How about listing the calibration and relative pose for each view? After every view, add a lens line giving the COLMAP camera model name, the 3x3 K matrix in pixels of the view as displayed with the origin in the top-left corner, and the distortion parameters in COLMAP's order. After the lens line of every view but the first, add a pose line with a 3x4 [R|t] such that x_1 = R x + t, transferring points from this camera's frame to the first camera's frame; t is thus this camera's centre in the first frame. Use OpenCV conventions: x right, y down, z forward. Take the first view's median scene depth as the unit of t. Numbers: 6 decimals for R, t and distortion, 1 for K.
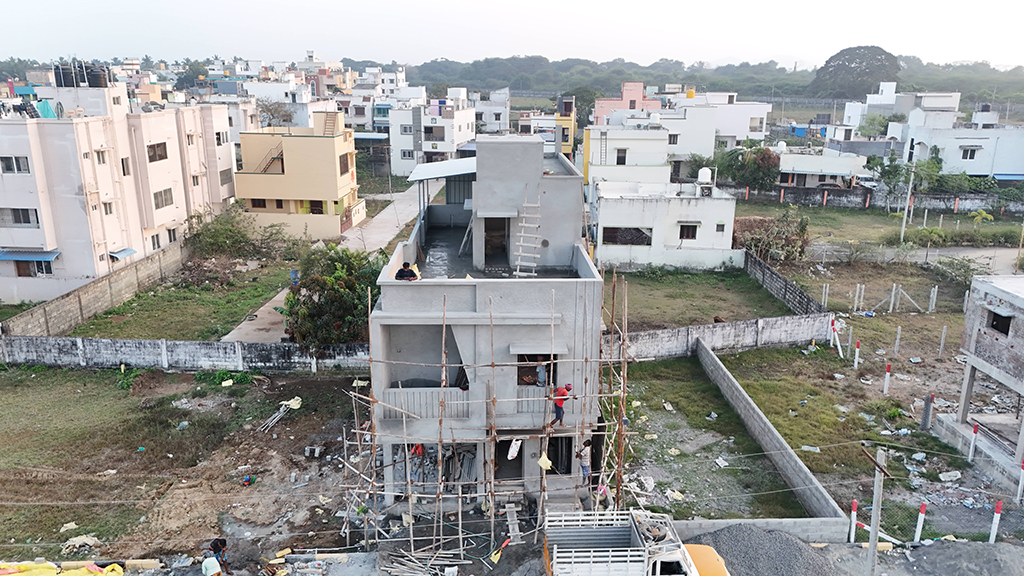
lens RADIAL K [[749.4, 0, 512.0], [0, 749.4, 288.0], [0, 0, 1]] dist [0.074038, -0.064757]
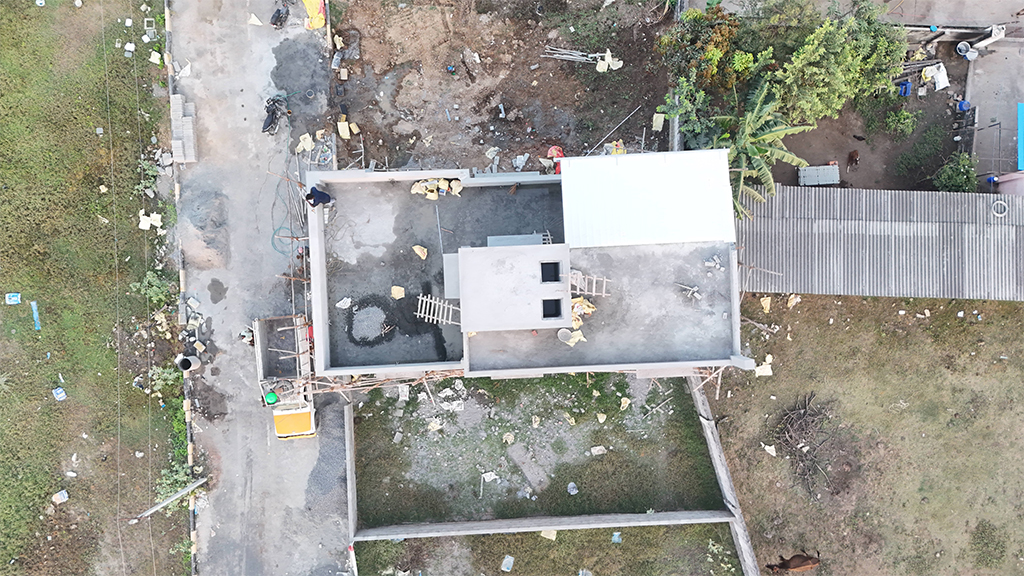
lens RADIAL K [[749.4, 0, 512.0], [0, 749.4, 288.0], [0, 0, 1]] dist [0.074038, -0.064757]
pose [[0.009987, 0.999938, -0.004882, 0.000842], [-0.294647, 0.007608, 0.955576, -0.558779], [0.955554, -0.008105, 0.294705, 0.457781]]
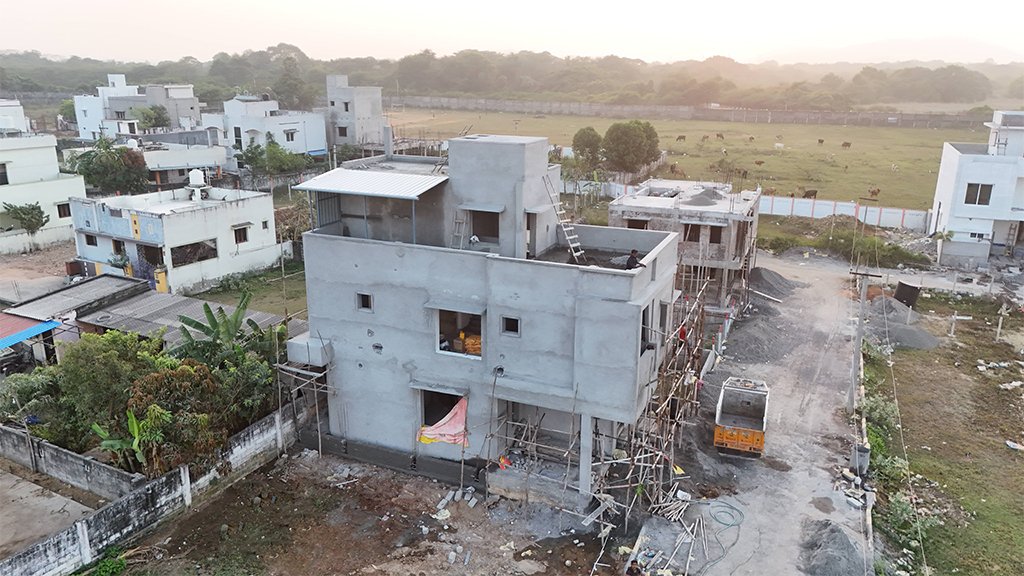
lens RADIAL K [[749.4, 0, 512.0], [0, 749.4, 288.0], [0, 0, 1]] dist [0.074038, -0.064757]
pose [[0.425835, -0.259671, 0.866738, -0.571865], [0.247745, 0.954787, 0.164331, -0.100577], [-0.870222, 0.144752, 0.470914, 0.310220]]
